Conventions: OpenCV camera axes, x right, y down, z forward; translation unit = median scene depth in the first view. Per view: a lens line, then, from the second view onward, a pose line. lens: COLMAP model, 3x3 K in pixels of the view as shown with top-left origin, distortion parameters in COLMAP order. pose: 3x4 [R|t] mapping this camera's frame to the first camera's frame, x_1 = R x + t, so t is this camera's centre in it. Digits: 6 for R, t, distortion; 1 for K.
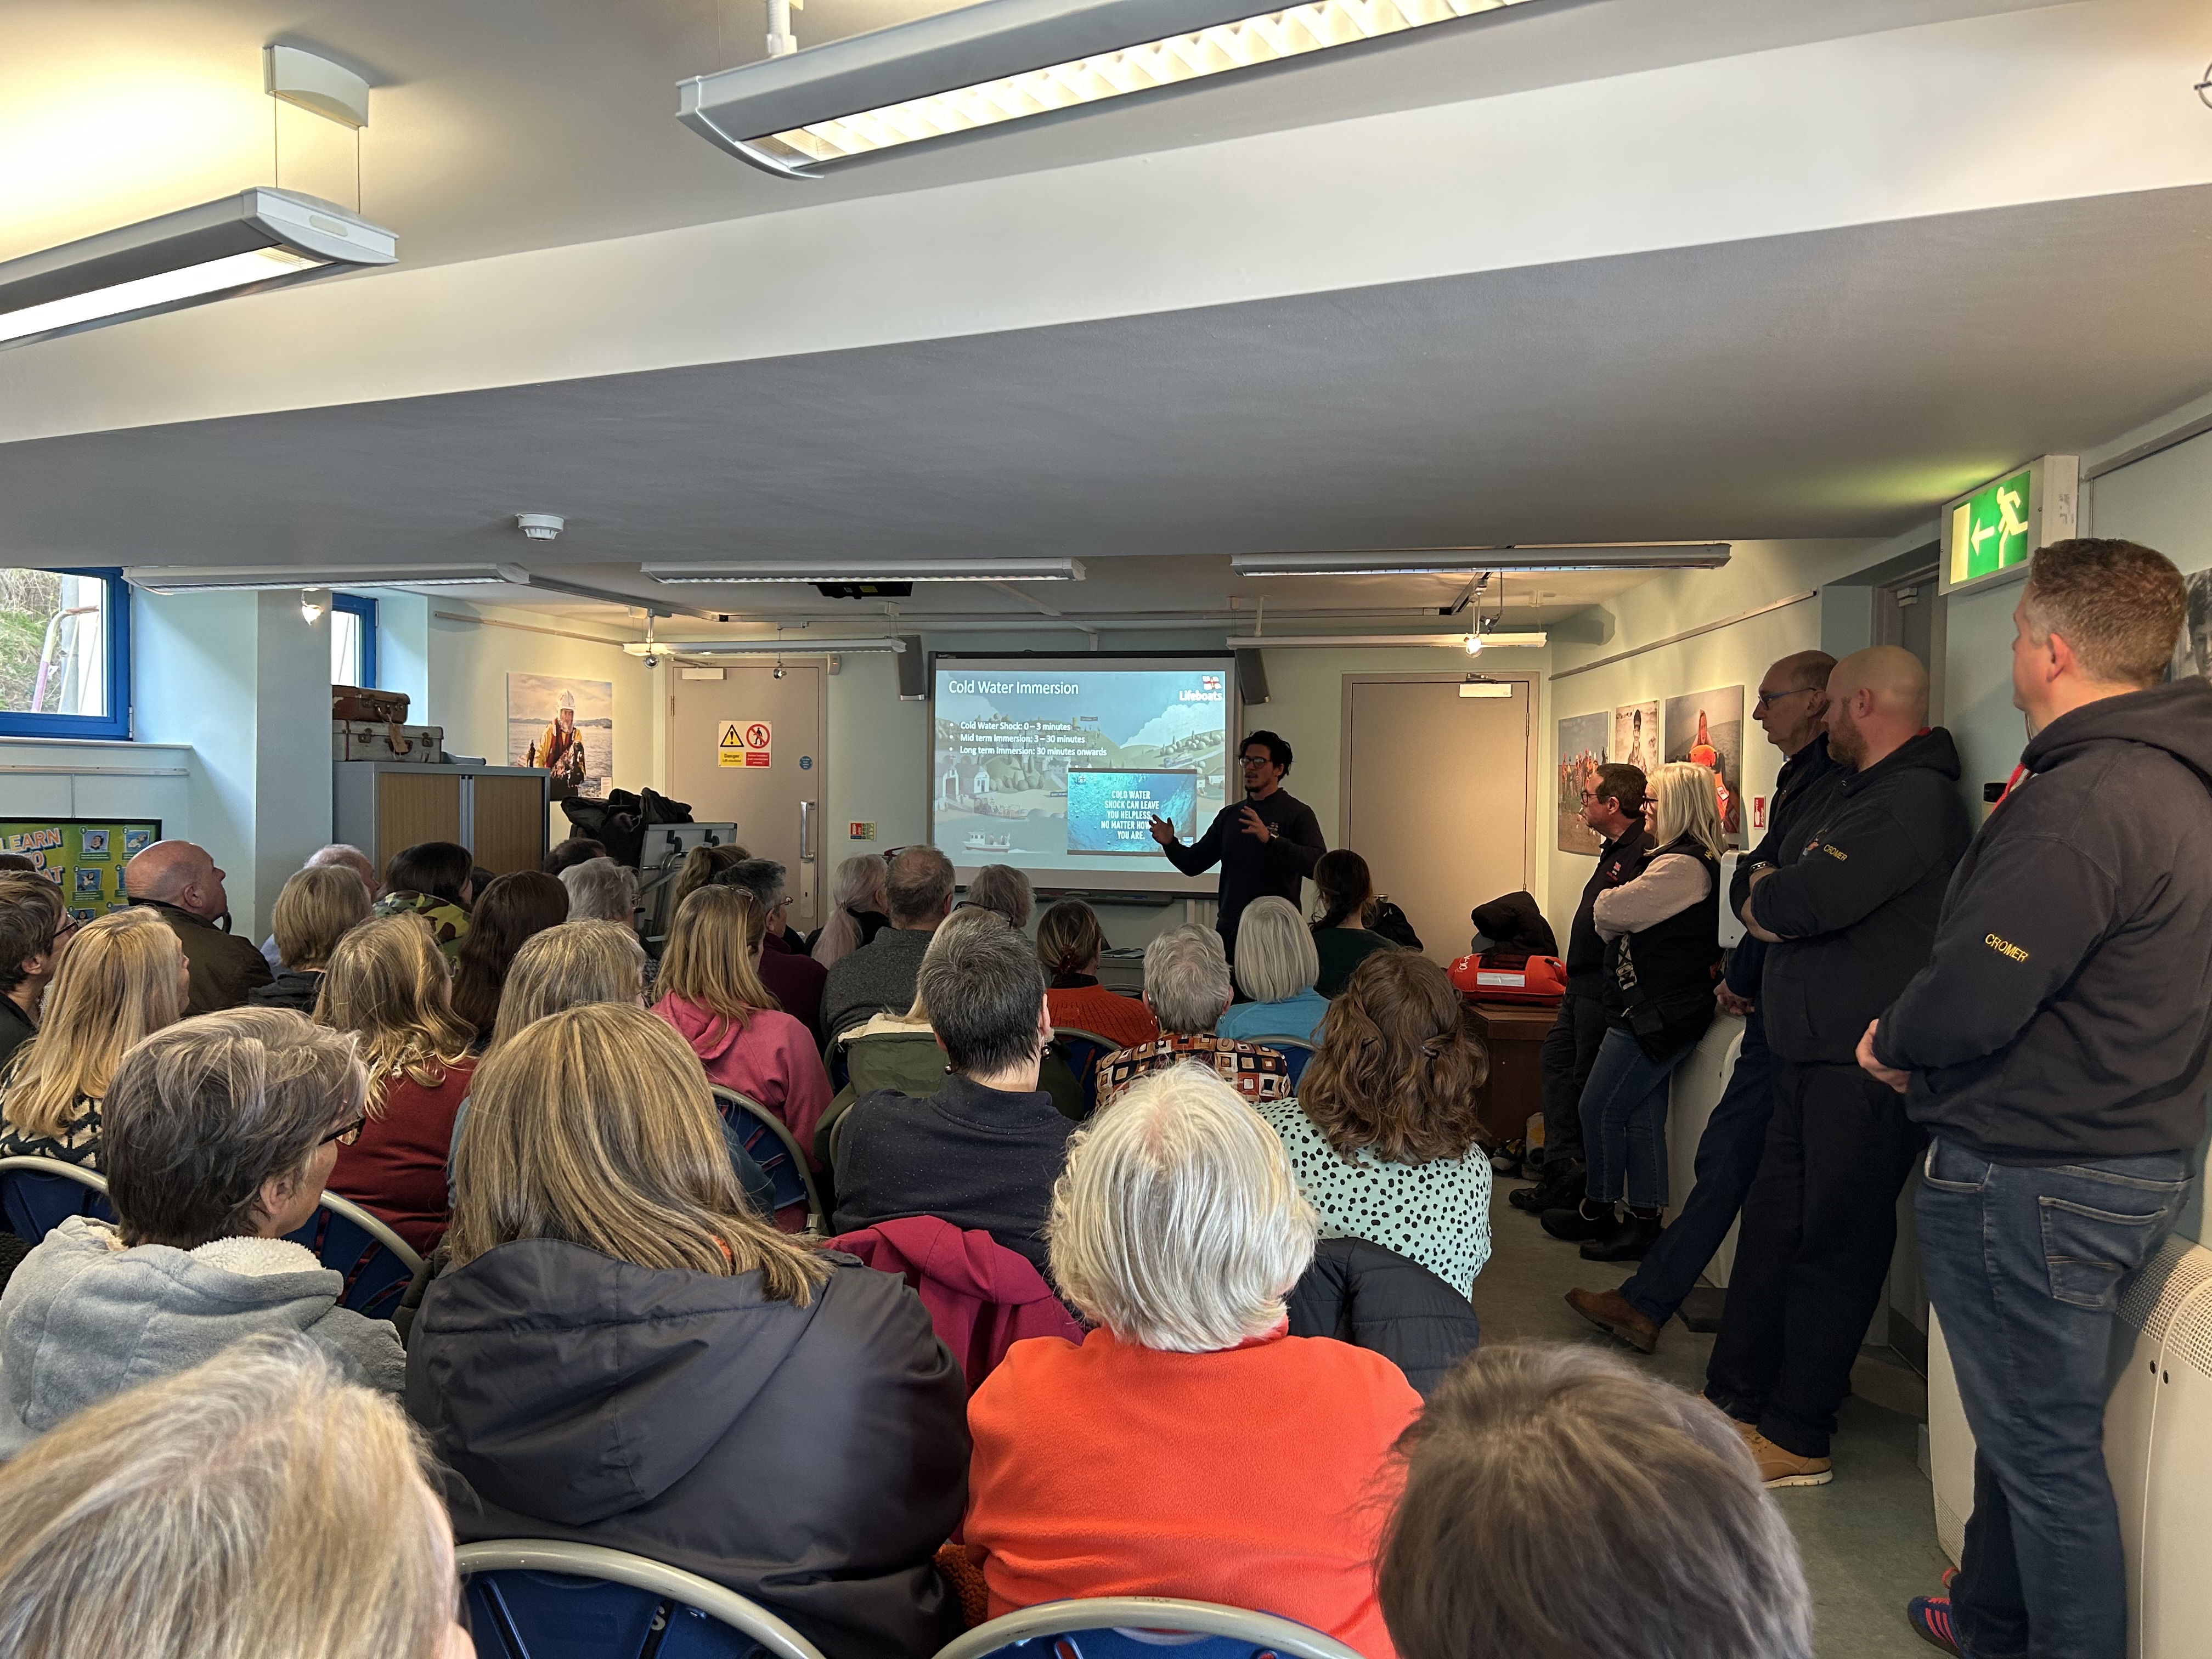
lens RADIAL K [[1699.0, 0, 1106.0], [0, 1699.0, 829.5], [0, 0, 1]] dist [0.133815, -0.008207]
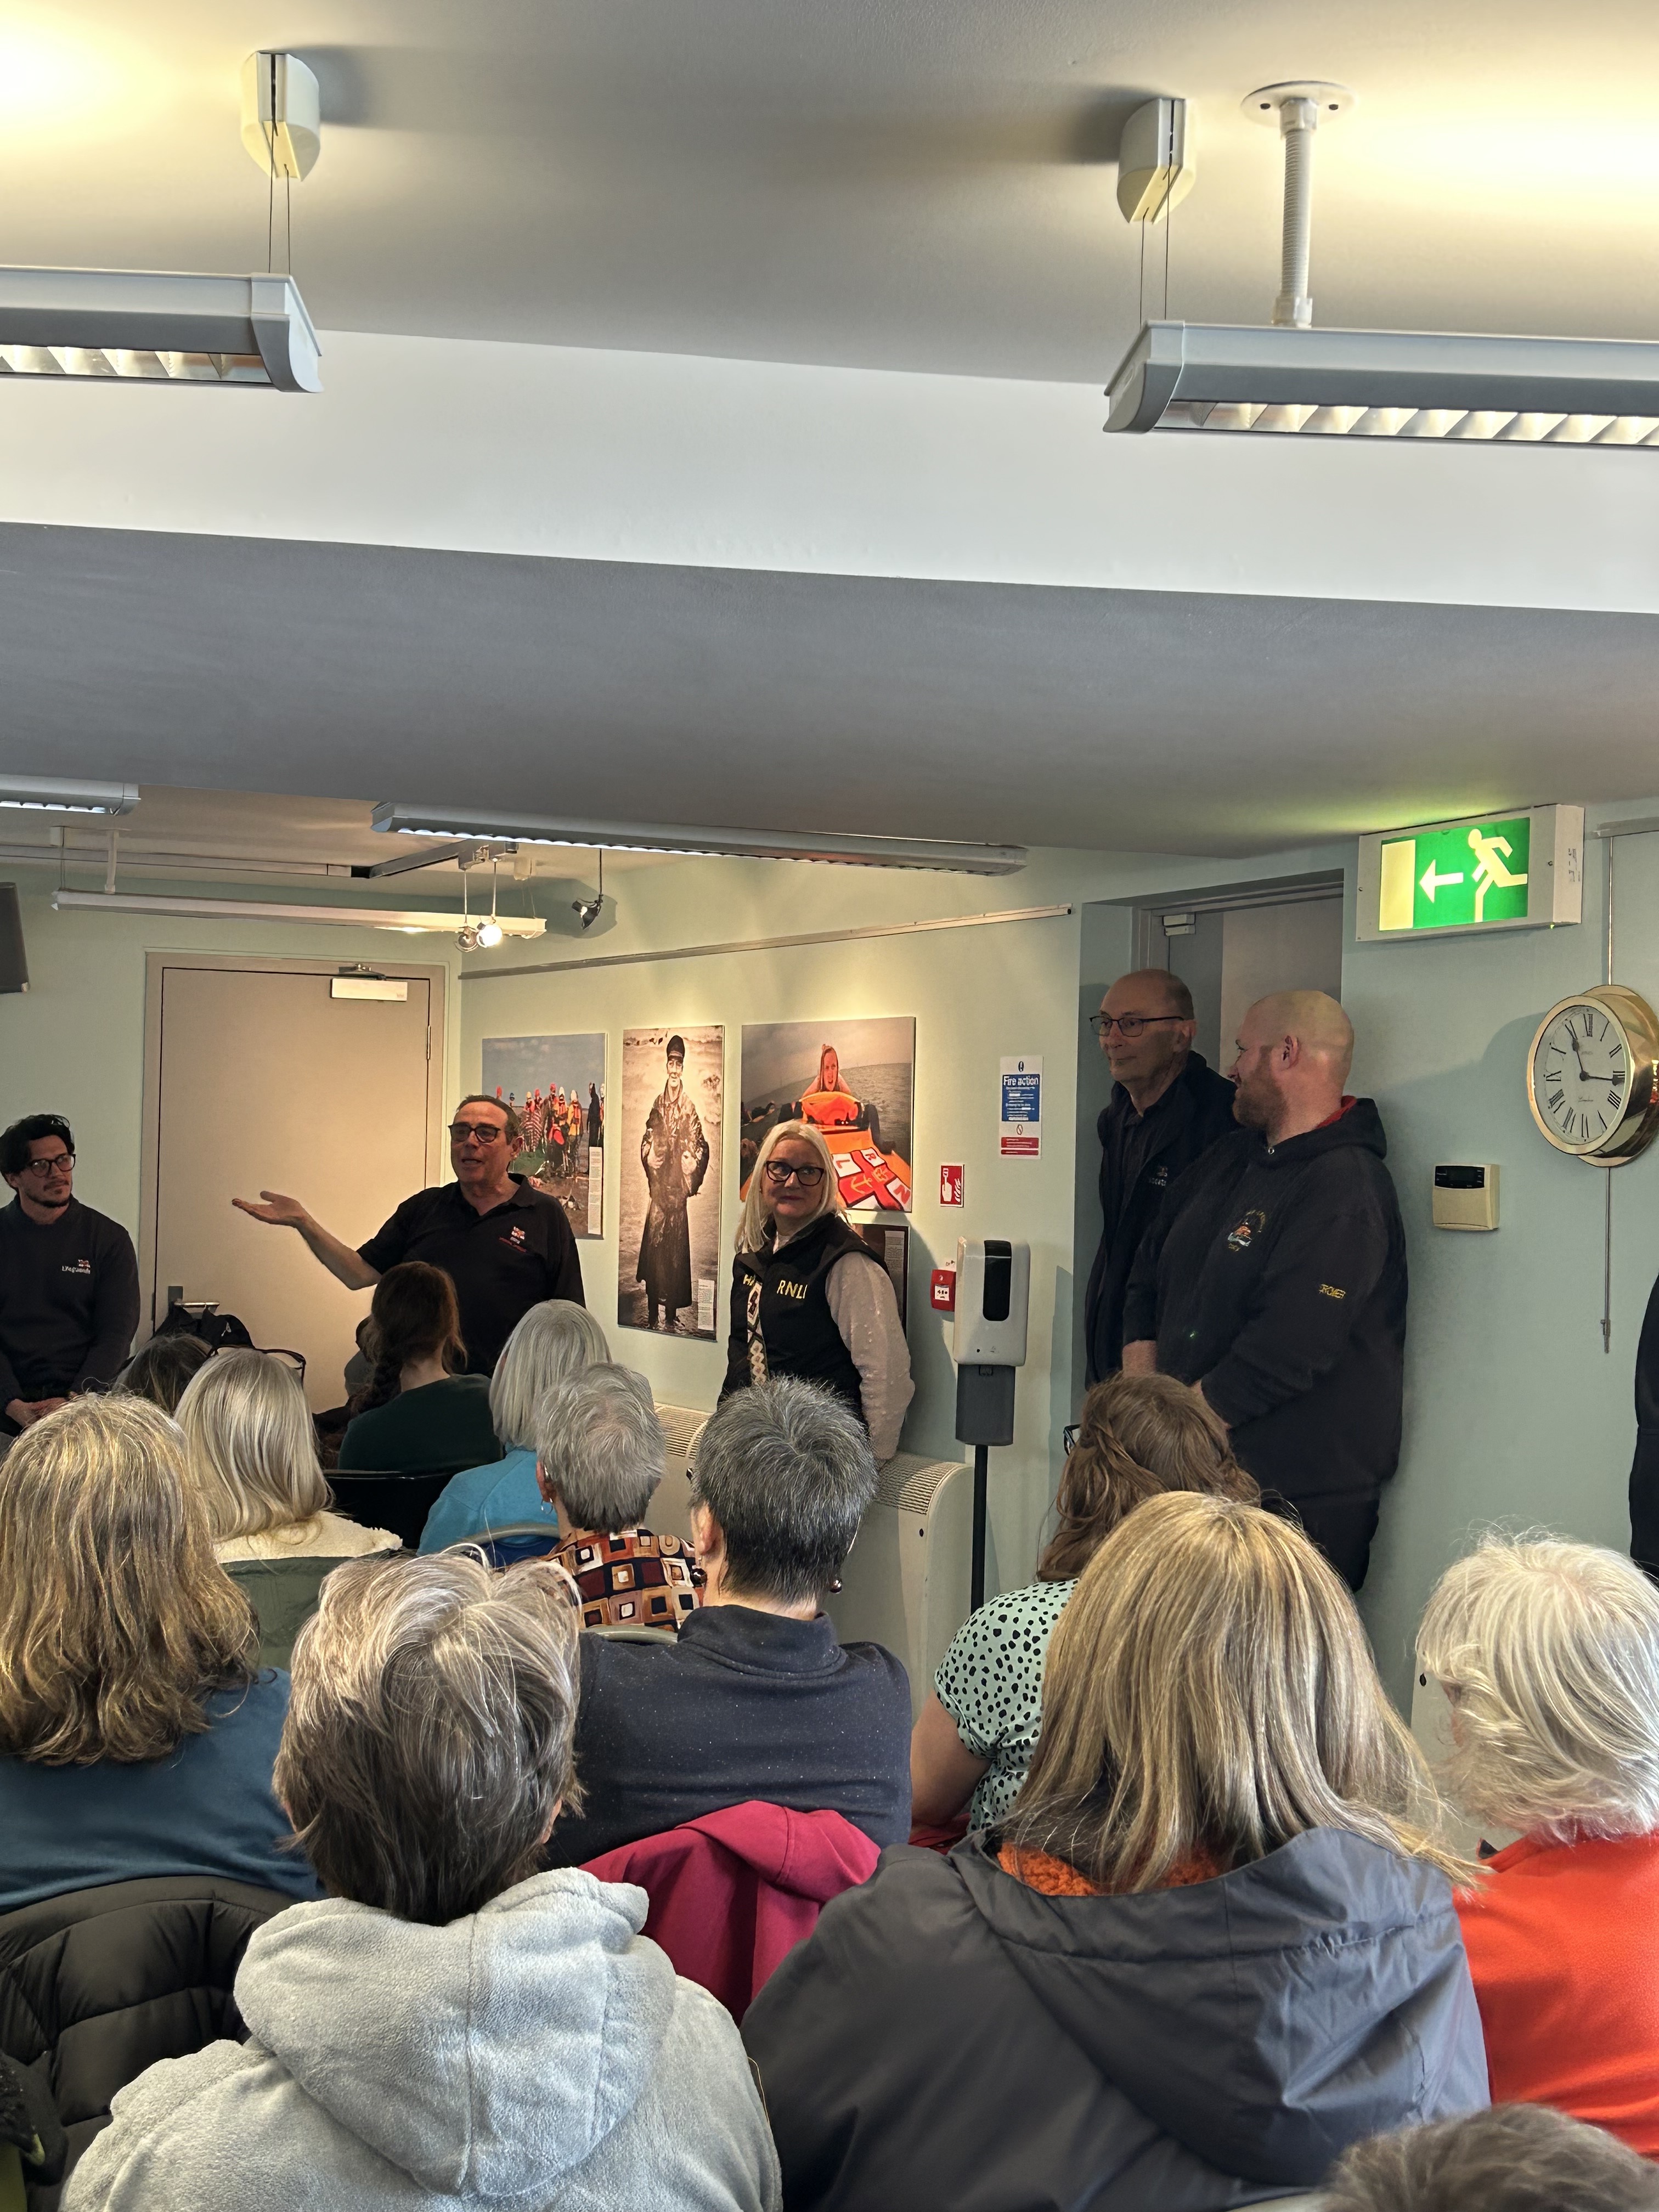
lens RADIAL K [[2697.4, 0, 829.5], [0, 2697.4, 1106.0], [0, 0, 1]] dist [0.239717, -0.001591]
pose [[0.838145, 0.013432, 0.545282, -0.235190], [0.000151, 0.999691, -0.024859, -0.011153], [-0.545448, 0.020918, 0.837884, 0.019404]]
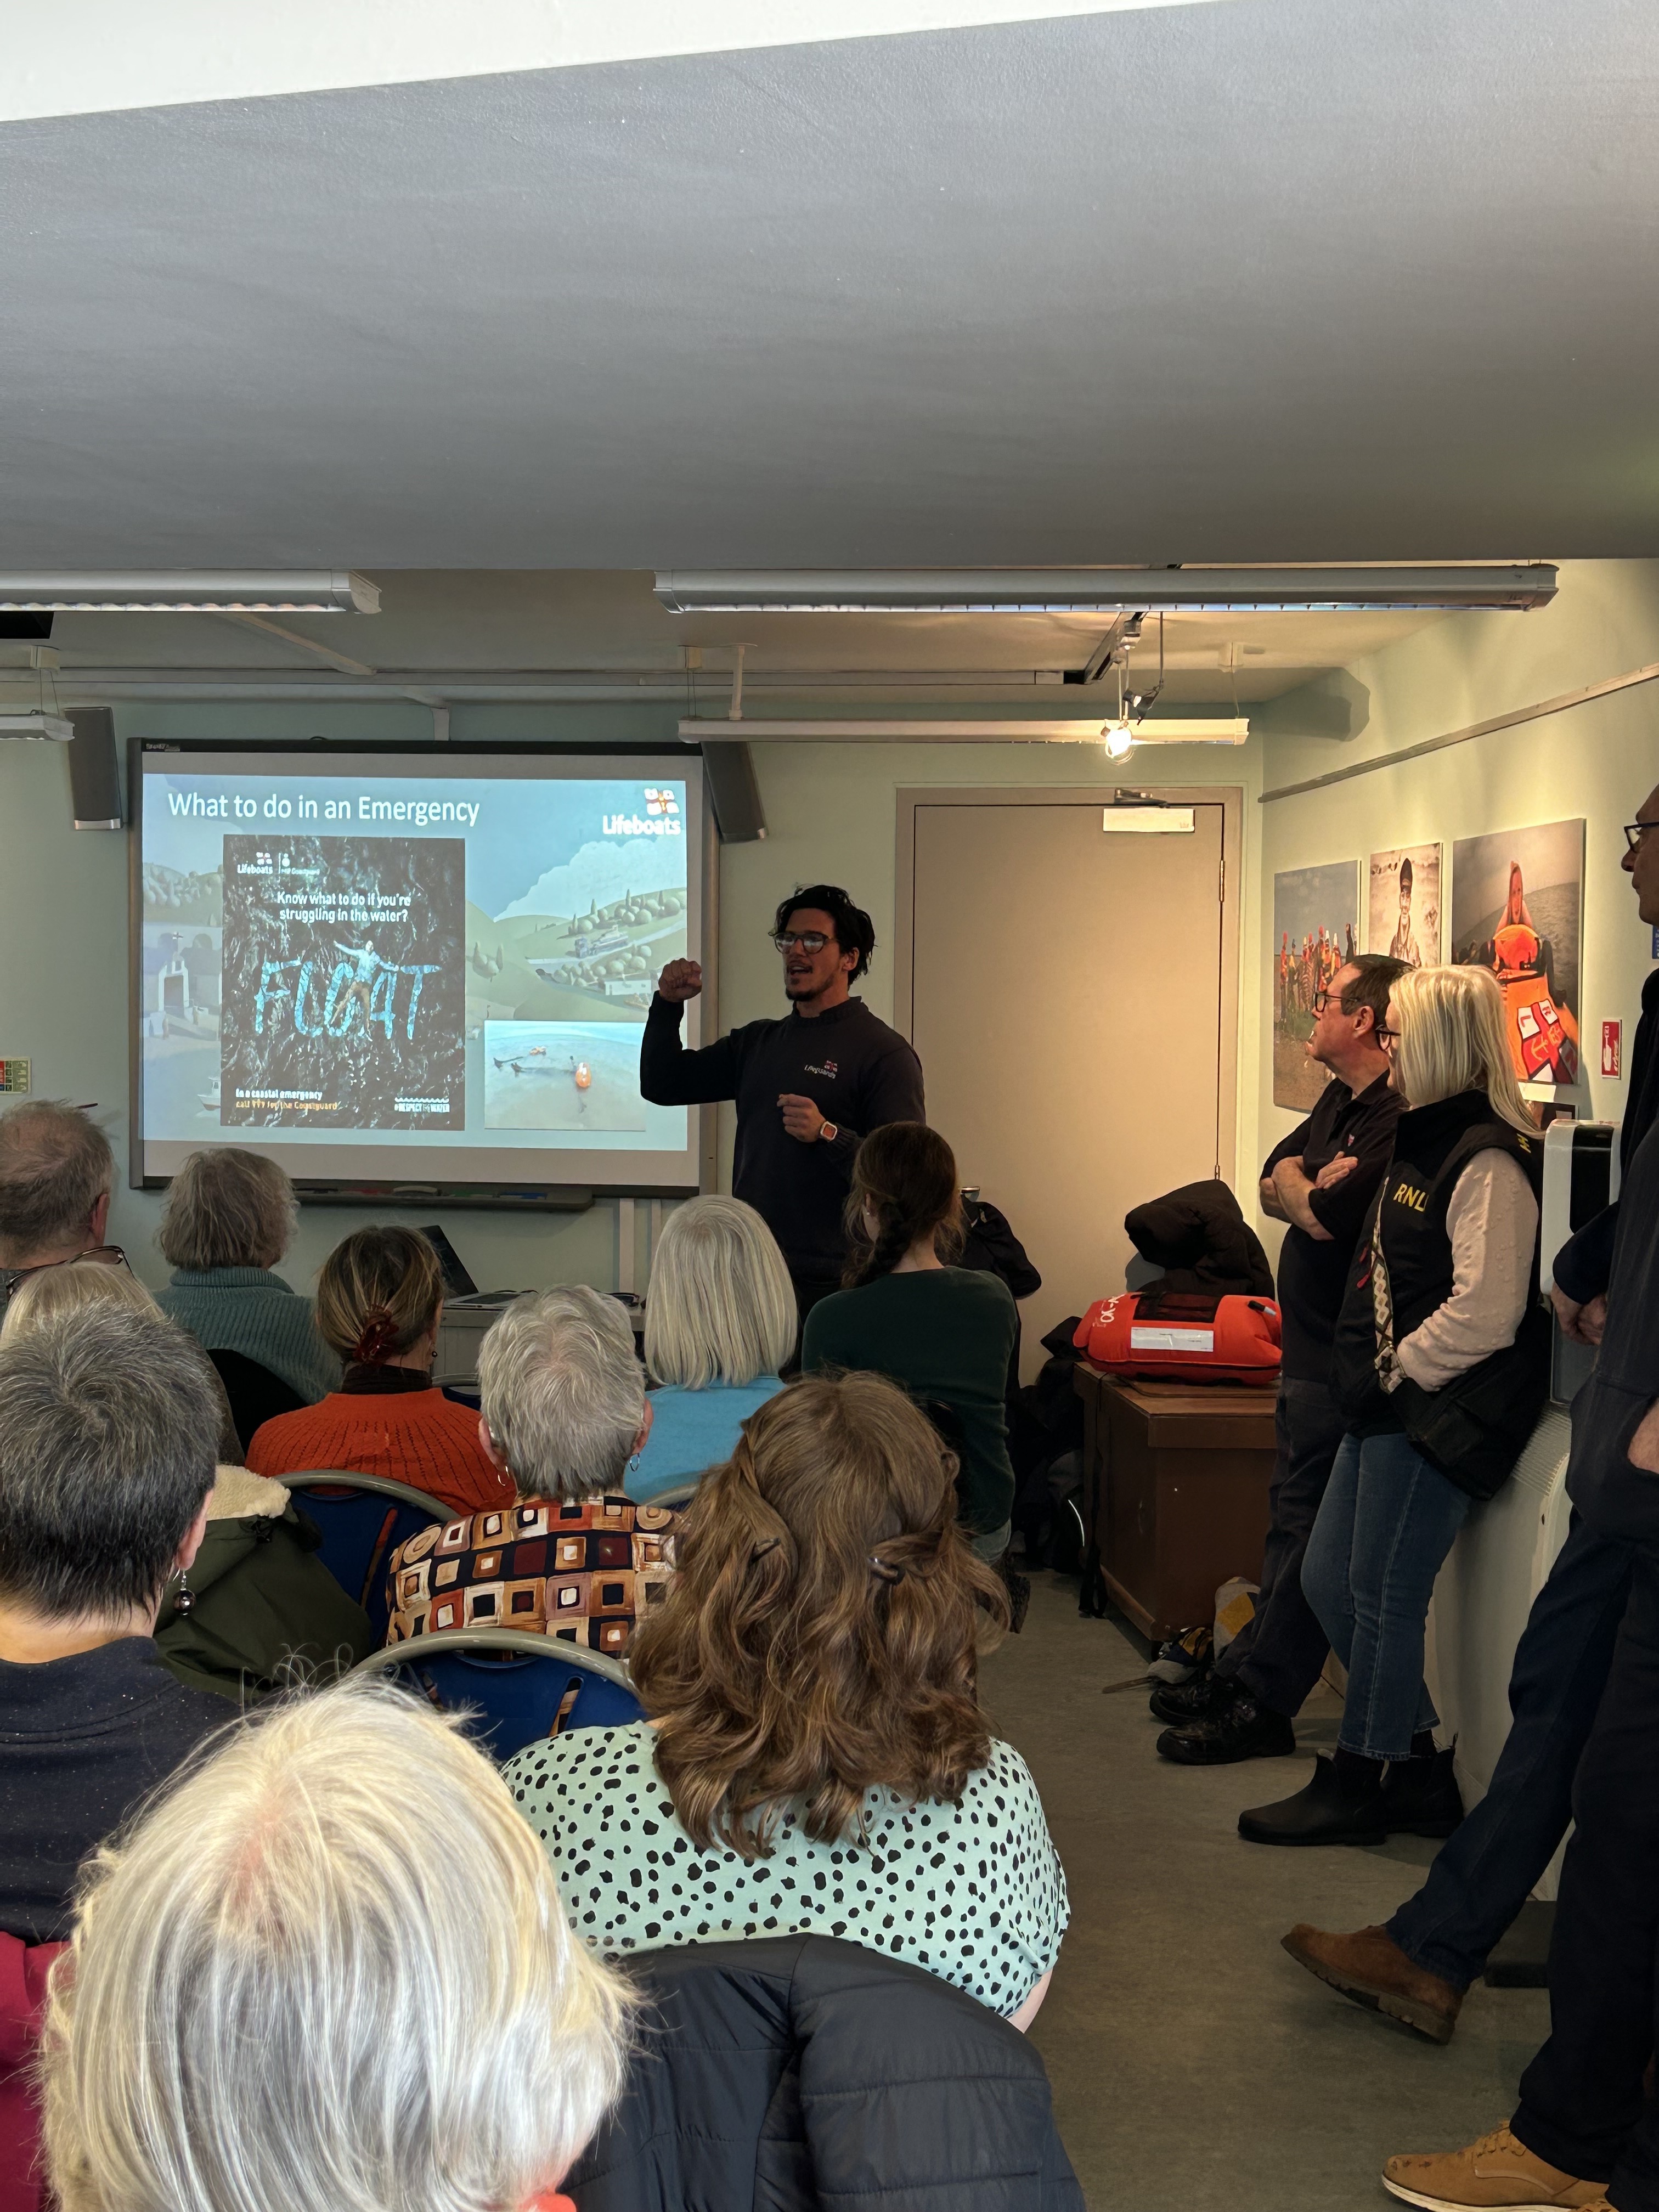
lens RADIAL K [[3004.9, 0, 829.5], [0, 3004.9, 1106.0], [0, 0, 1]] dist [0.213550, -0.028383]
pose [[0.994771, -0.005673, 0.101969, 0.019926], [0.003772, 0.999816, 0.018825, -0.007844], [-0.102057, -0.018342, 0.994609, 0.034886]]
